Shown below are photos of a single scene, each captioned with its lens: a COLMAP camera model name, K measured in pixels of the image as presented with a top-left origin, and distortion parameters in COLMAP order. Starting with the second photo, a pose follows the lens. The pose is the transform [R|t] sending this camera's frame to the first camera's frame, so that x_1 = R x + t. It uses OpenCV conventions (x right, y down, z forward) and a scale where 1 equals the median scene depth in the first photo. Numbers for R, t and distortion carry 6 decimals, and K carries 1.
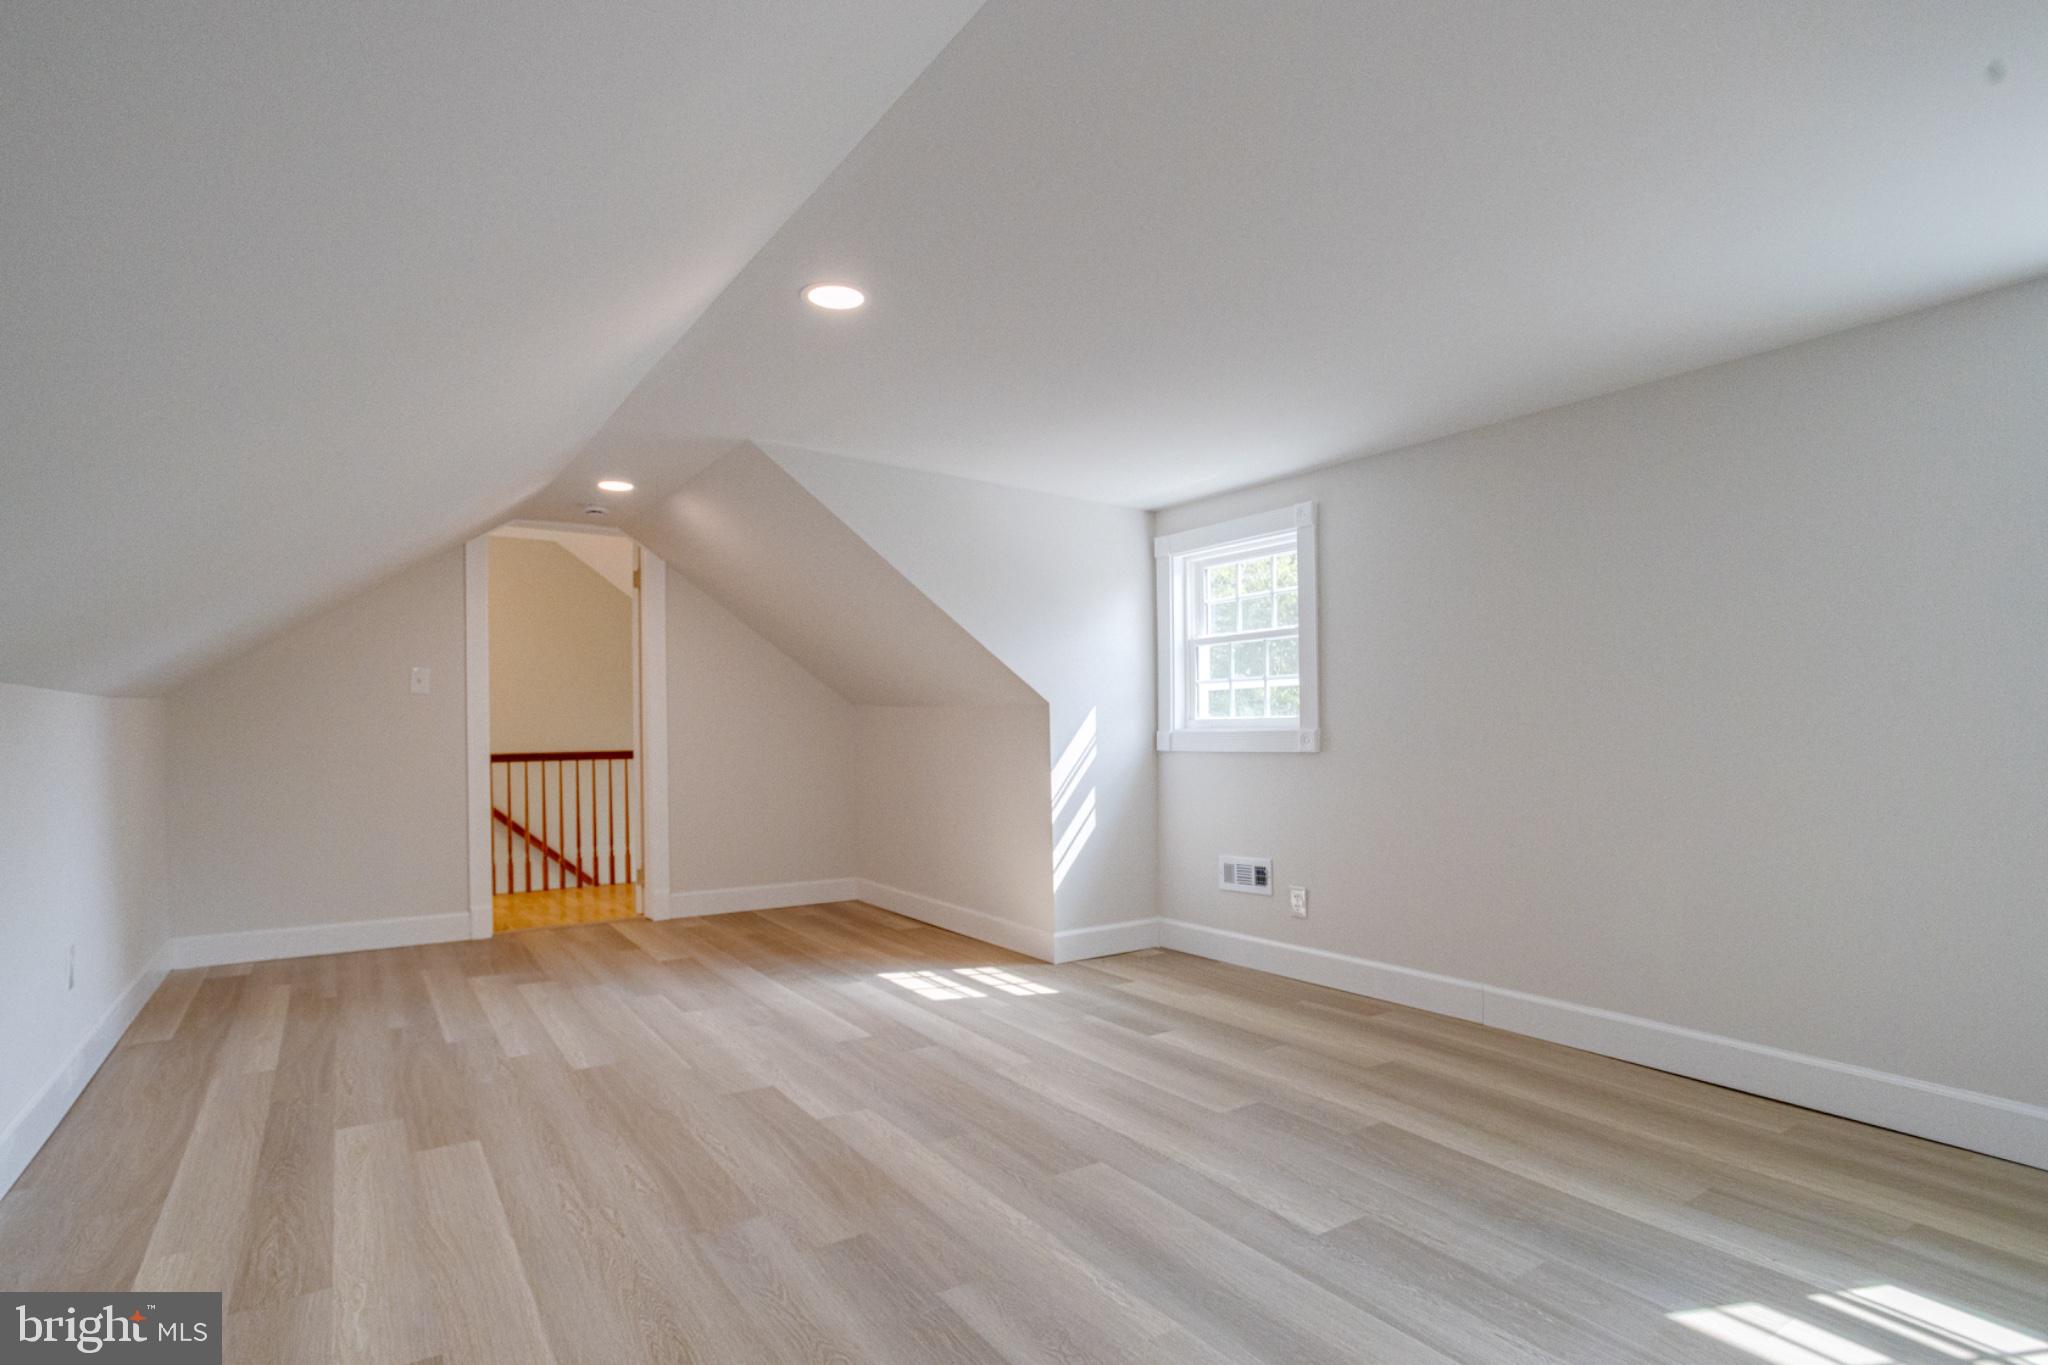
lens RADIAL K [[1015.6, 0, 1004.9], [0, 1015.6, 680.4], [0, 0, 1]] dist [-0.051687, 0.034295]
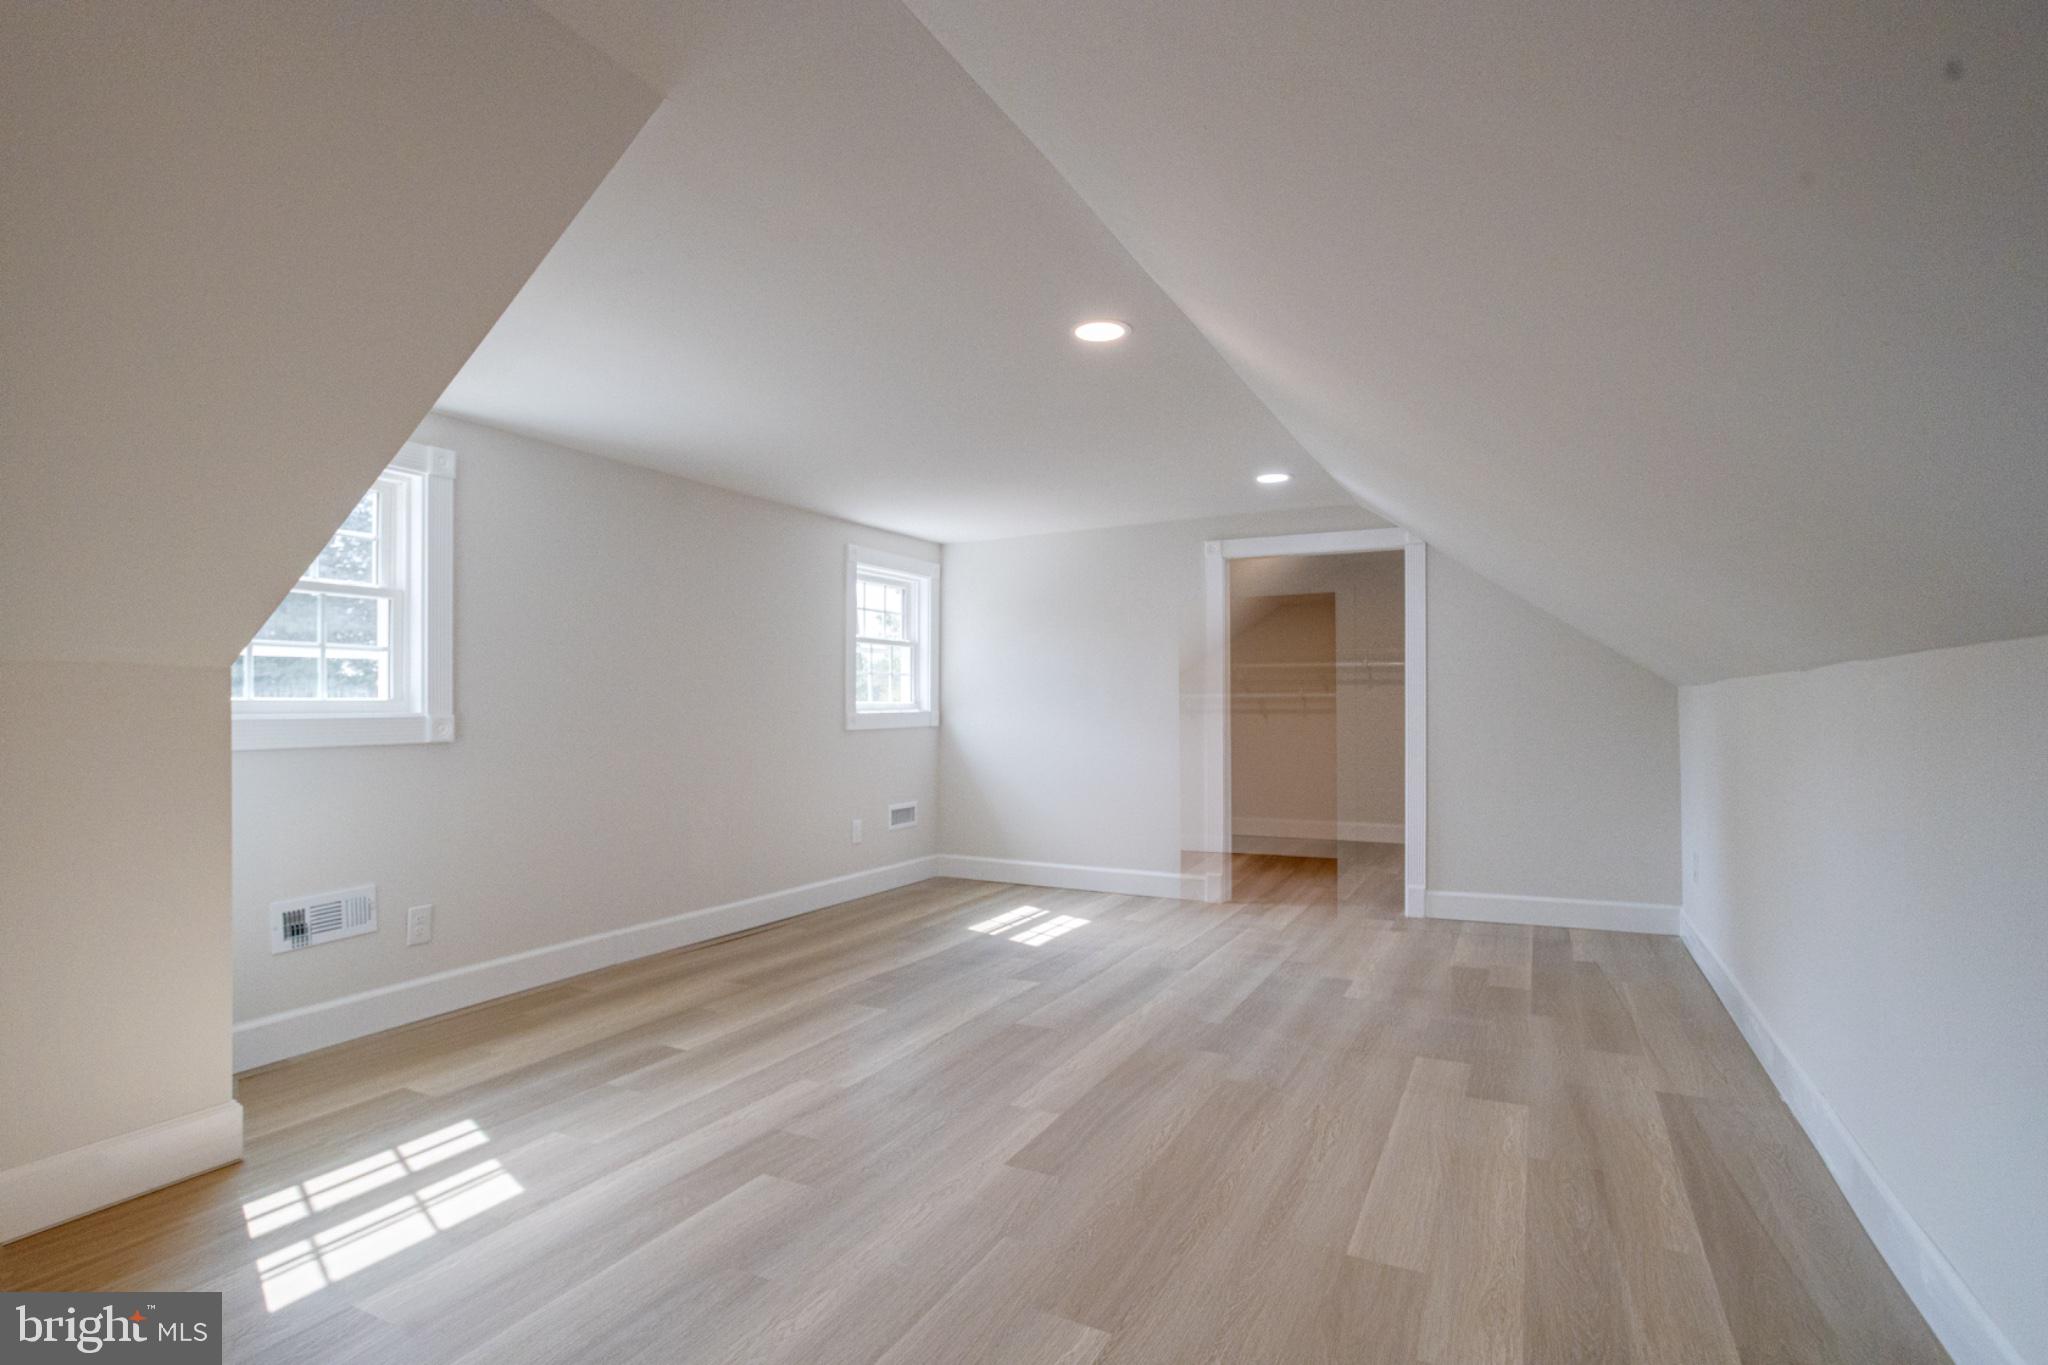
lens RADIAL K [[1015.6, 0, 1004.9], [0, 1015.6, 680.4], [0, 0, 1]] dist [-0.051687, 0.034295]
pose [[-0.475283, 0.027521, 0.879403, -0.811338], [-0.038245, 0.997920, -0.051900, 0.054815], [-0.879002, -0.058299, -0.473241, 1.207539]]
